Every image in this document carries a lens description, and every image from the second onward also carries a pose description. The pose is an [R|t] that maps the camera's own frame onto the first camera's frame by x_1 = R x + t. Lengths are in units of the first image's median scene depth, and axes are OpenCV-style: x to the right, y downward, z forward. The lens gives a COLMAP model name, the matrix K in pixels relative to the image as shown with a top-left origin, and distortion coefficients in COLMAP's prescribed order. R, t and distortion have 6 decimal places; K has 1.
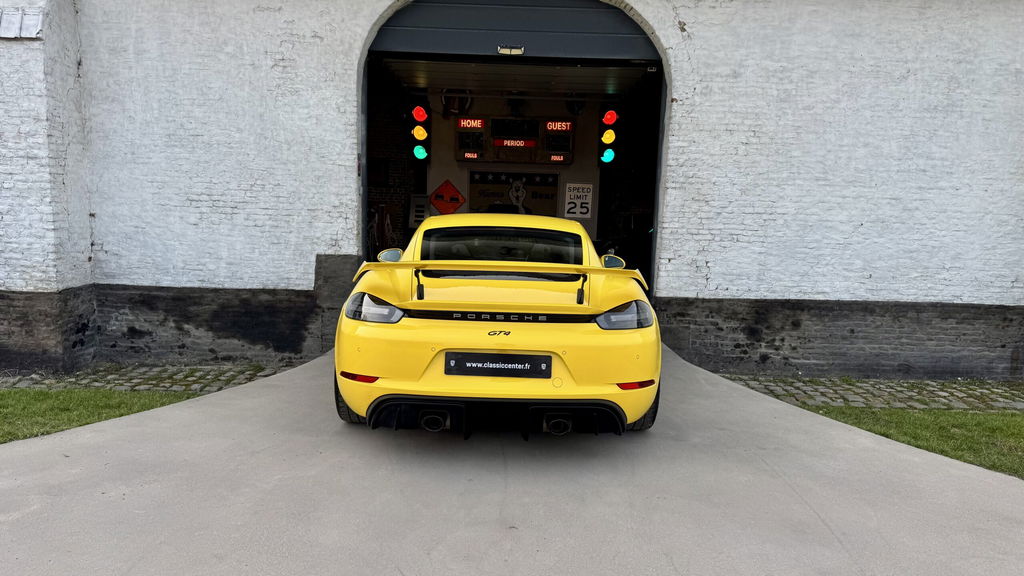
lens RADIAL K [[715.8, 0, 512.0], [0, 715.8, 288.0], [0, 0, 1]] dist [0.058244, -0.078548]
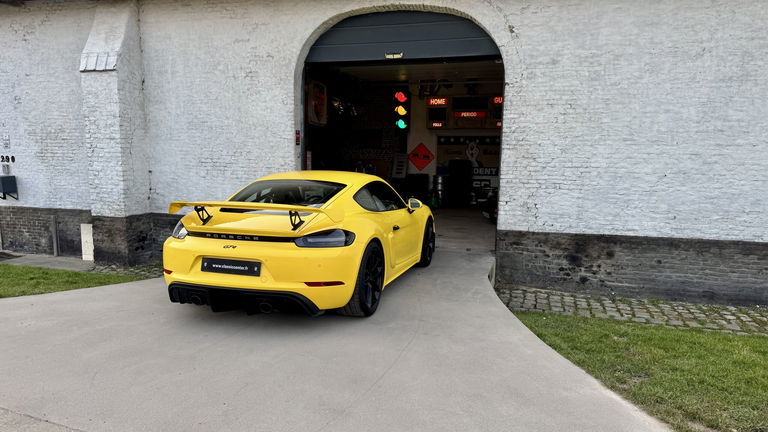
lens RADIAL K [[536.9, 0, 384.0], [0, 536.9, 216.0], [0, 0, 1]] dist [0.058244, -0.078548]
pose [[0.952838, 0.019103, -0.302877, 0.314814], [-0.021650, 0.999753, -0.005055, -0.003880], [0.302706, 0.011373, 0.953016, -0.028112]]
